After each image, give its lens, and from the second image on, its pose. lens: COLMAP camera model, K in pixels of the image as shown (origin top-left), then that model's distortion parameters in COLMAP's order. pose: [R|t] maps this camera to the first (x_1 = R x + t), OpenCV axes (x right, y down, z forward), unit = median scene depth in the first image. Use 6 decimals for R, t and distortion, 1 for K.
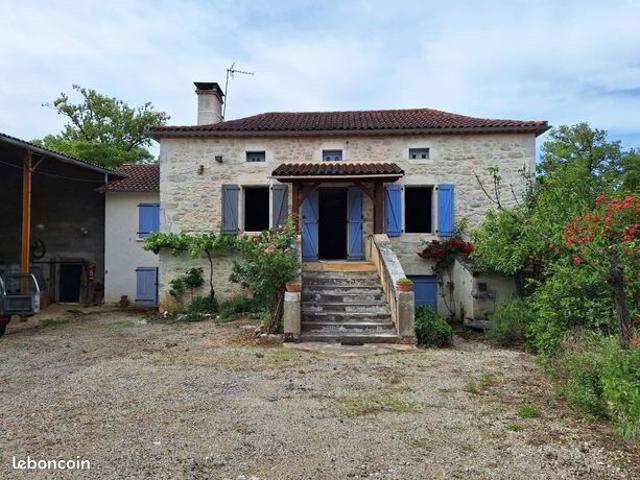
lens RADIAL K [[400.9, 0, 320.0], [0, 400.9, 240.0], [0, 0, 1]] dist [0.029476, -0.001421]
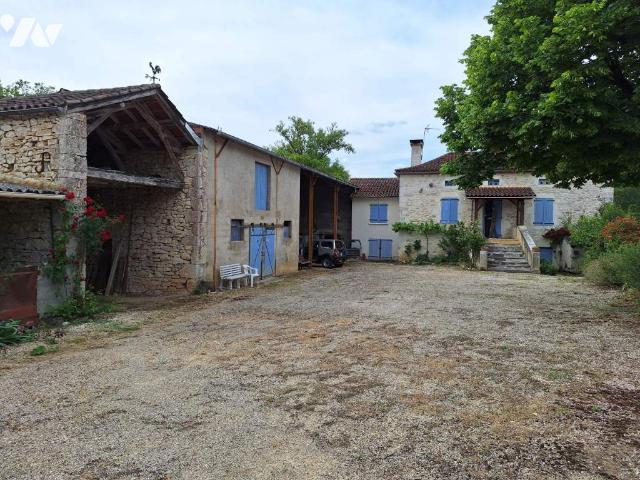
lens RADIAL K [[400.9, 0, 320.0], [0, 400.9, 240.0], [0, 0, 1]] dist [0.029476, -0.001421]
pose [[0.967467, 0.025727, -0.251686, -0.284262], [-0.009328, 0.997767, 0.066135, -0.060573], [0.252825, -0.061636, 0.965547, -1.093356]]
